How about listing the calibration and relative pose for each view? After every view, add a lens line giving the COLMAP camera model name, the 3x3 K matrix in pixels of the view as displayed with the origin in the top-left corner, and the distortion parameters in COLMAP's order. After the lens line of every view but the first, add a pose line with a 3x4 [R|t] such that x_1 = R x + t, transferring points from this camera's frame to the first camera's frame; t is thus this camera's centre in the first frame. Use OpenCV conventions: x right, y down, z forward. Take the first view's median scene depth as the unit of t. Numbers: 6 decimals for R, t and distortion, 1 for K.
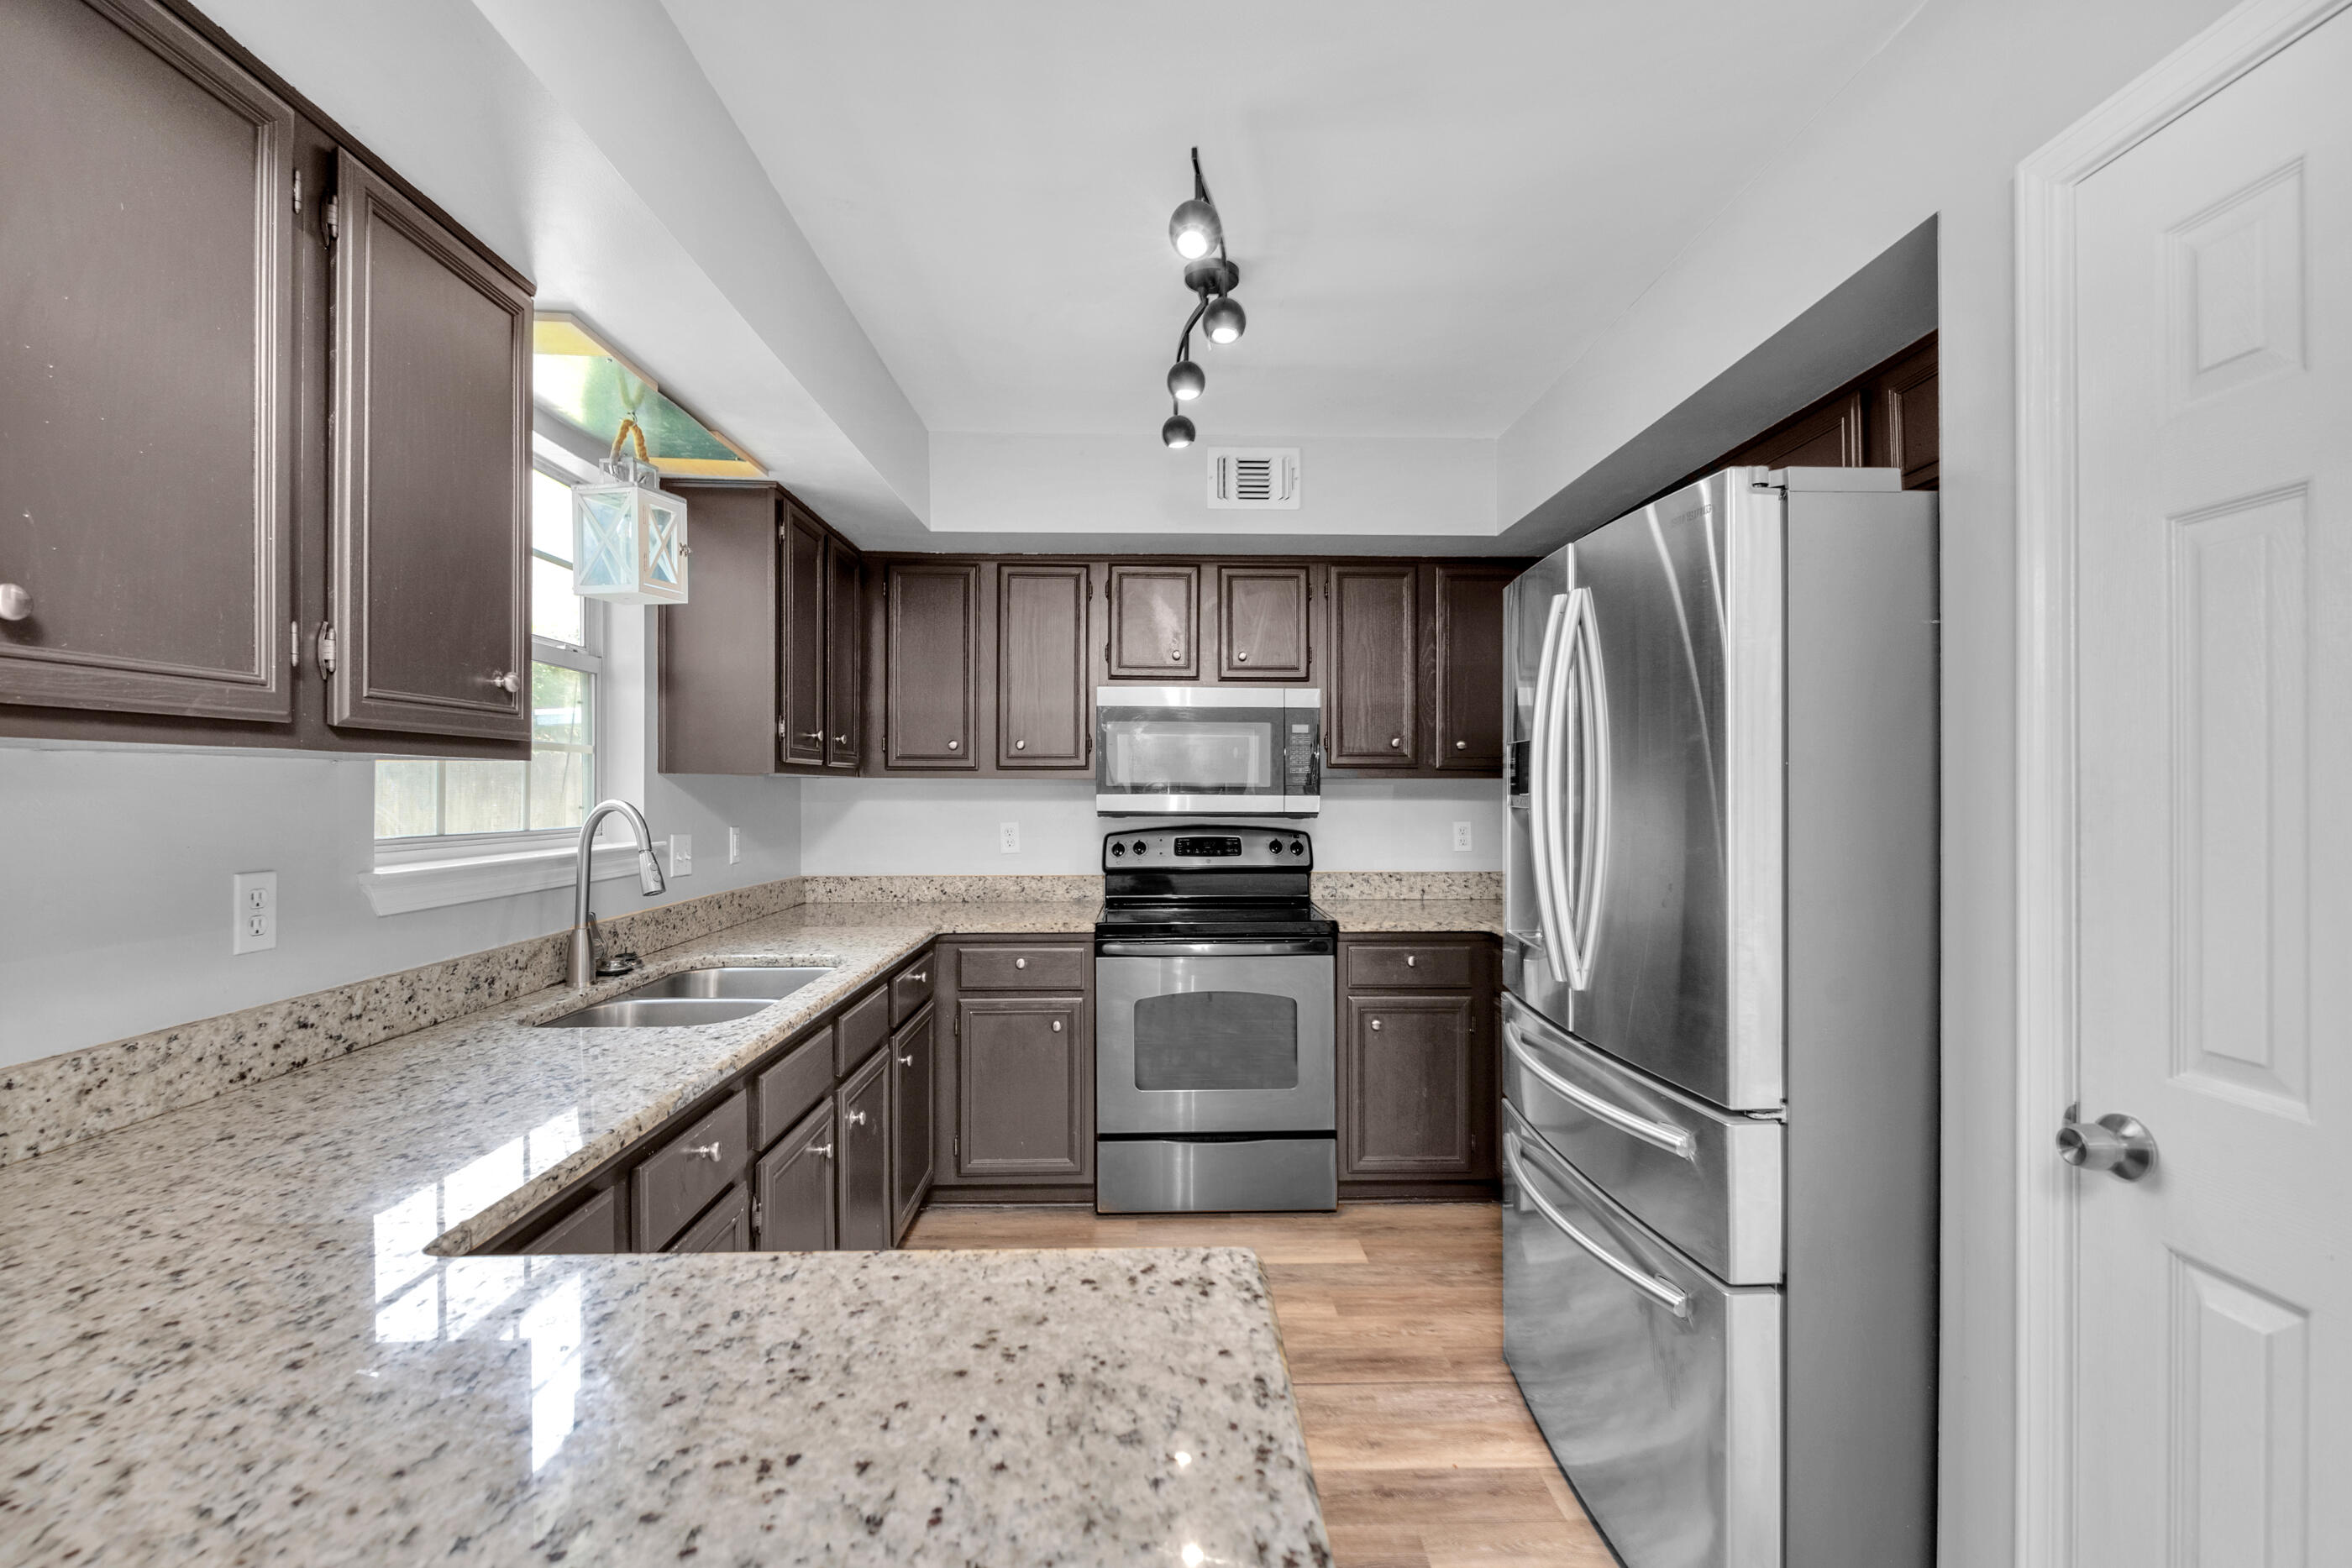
lens RADIAL K [[1020.6, 0, 1136.9], [0, 1020.6, 784.0], [0, 0, 1]] dist [0.007656, -0.006900]
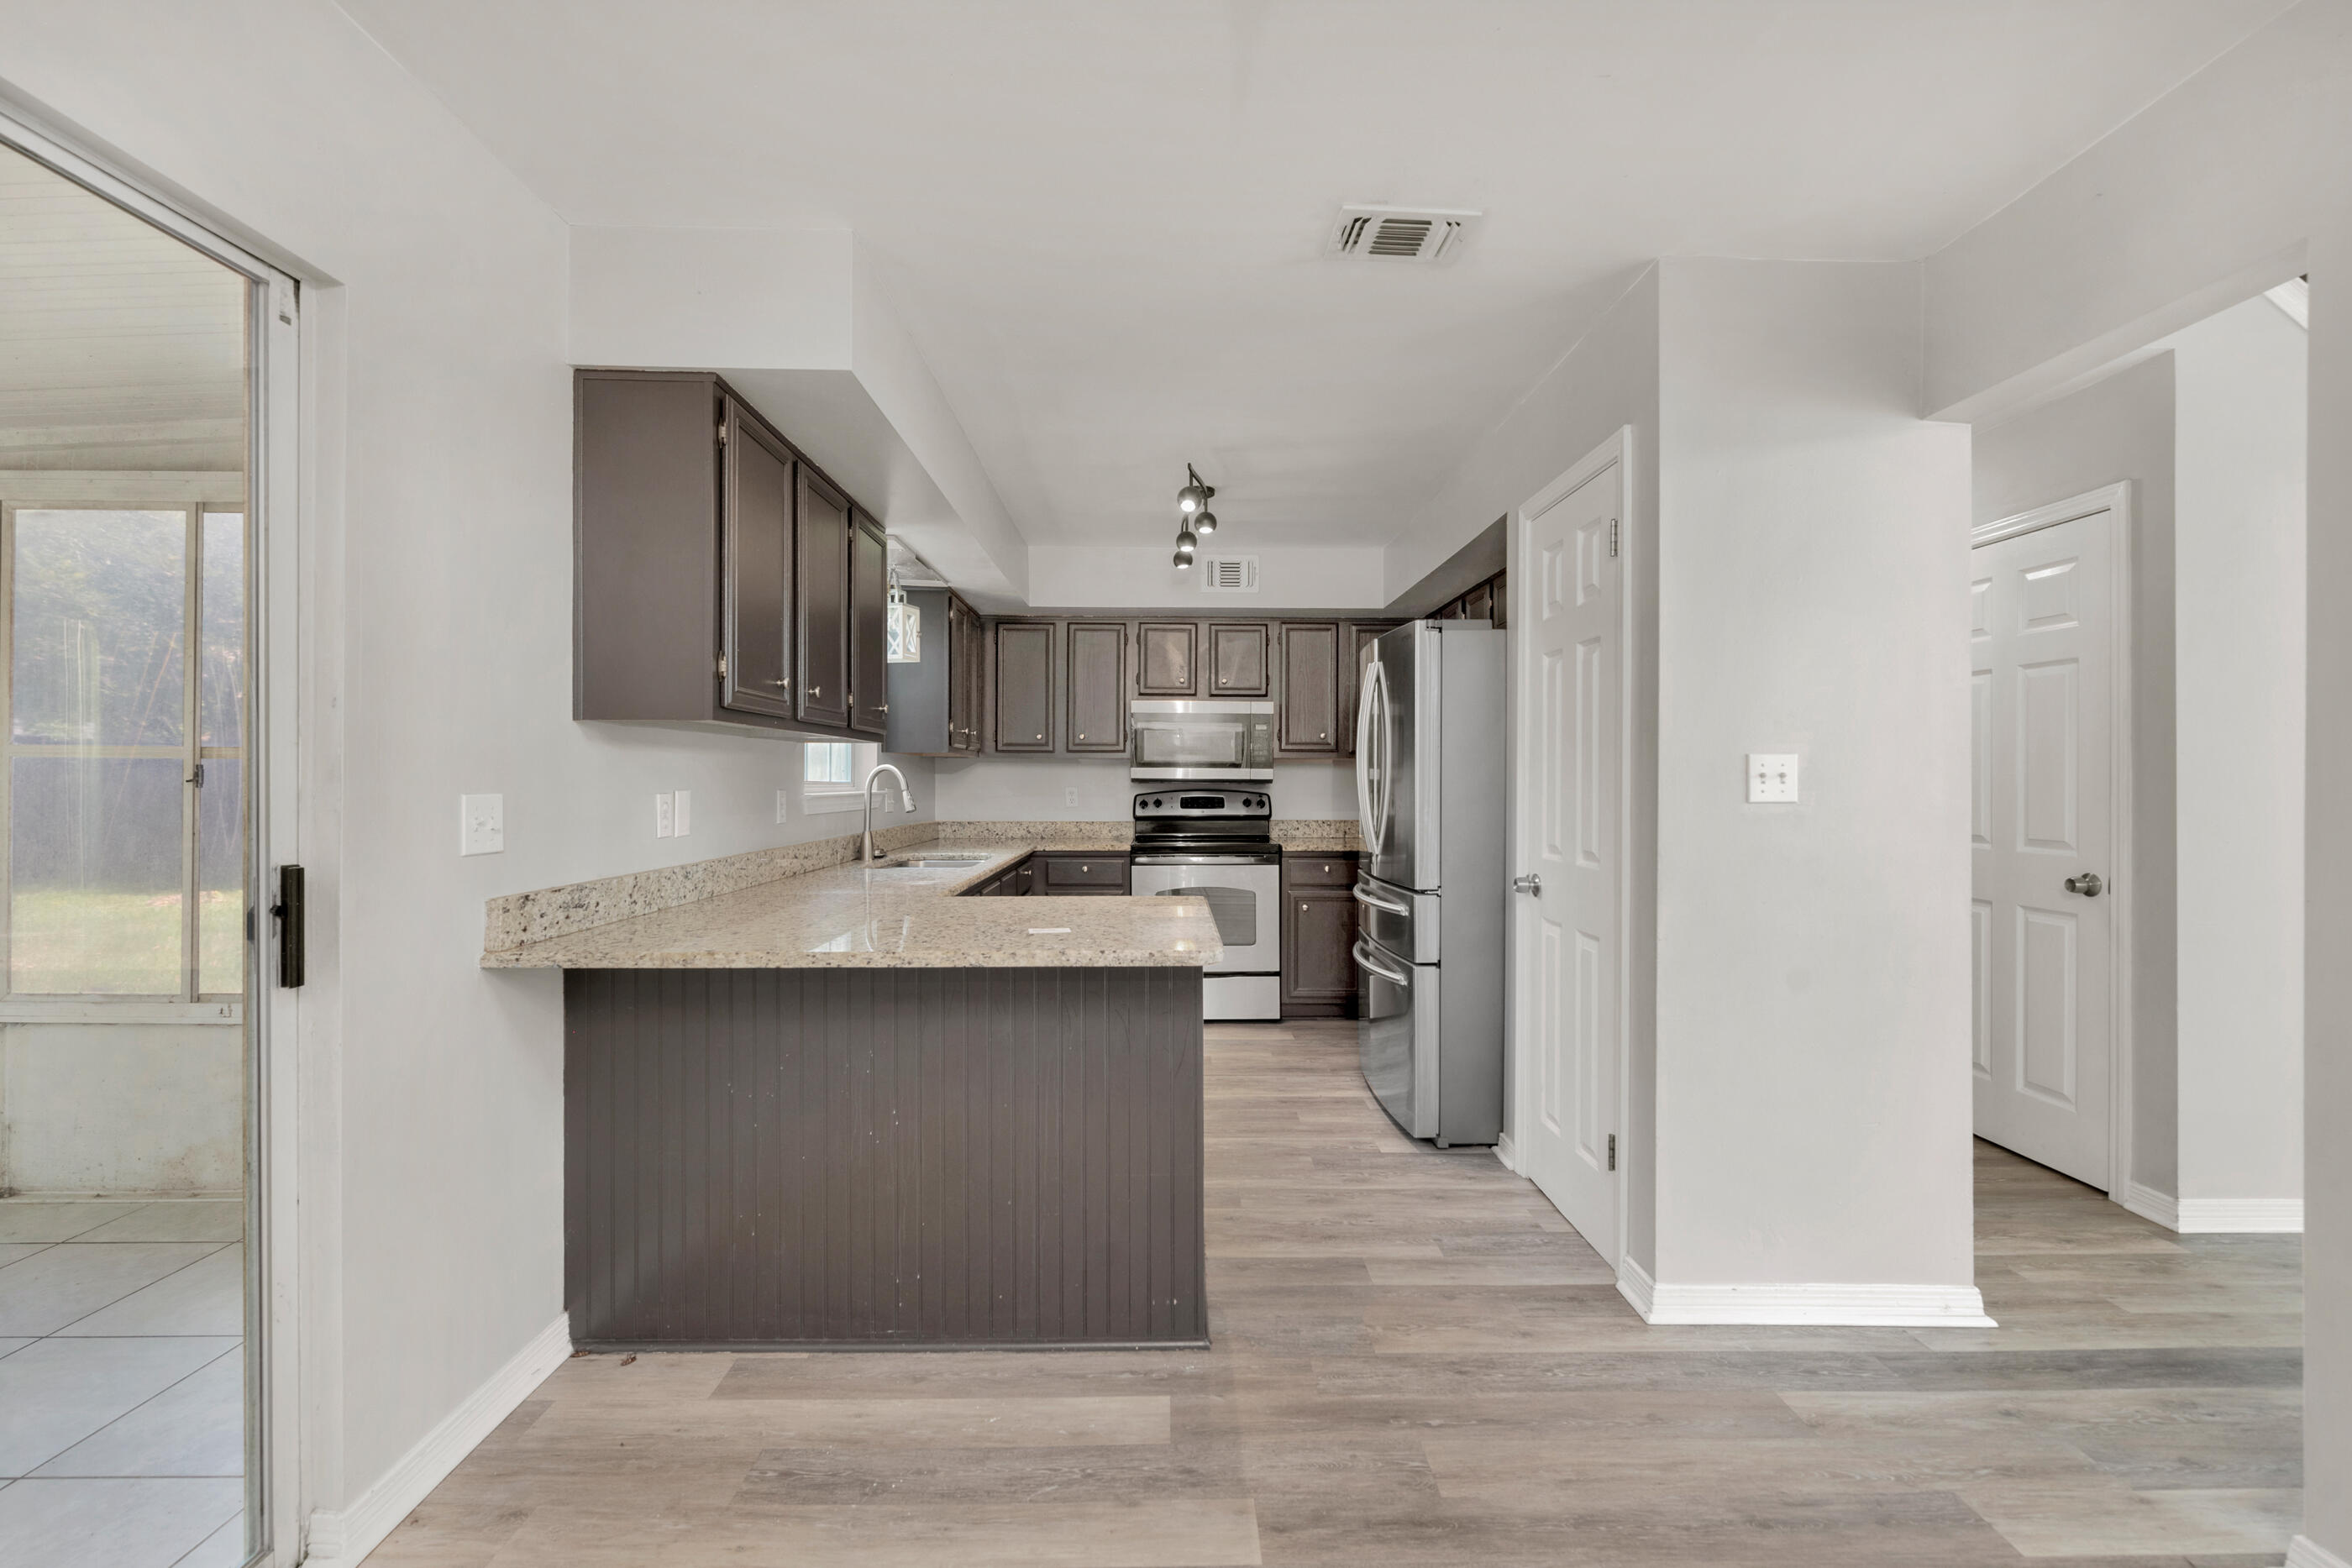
lens RADIAL K [[1019.1, 0, 1176.0], [0, 1019.1, 784.0], [0, 0, 1]] dist [0.002311, -0.000505]
pose [[0.999465, -0.000055, 0.032693, -0.025250], [-0.000182, 0.999974, 0.007244, 0.026418], [-0.032692, -0.007246, 0.999439, -0.663120]]
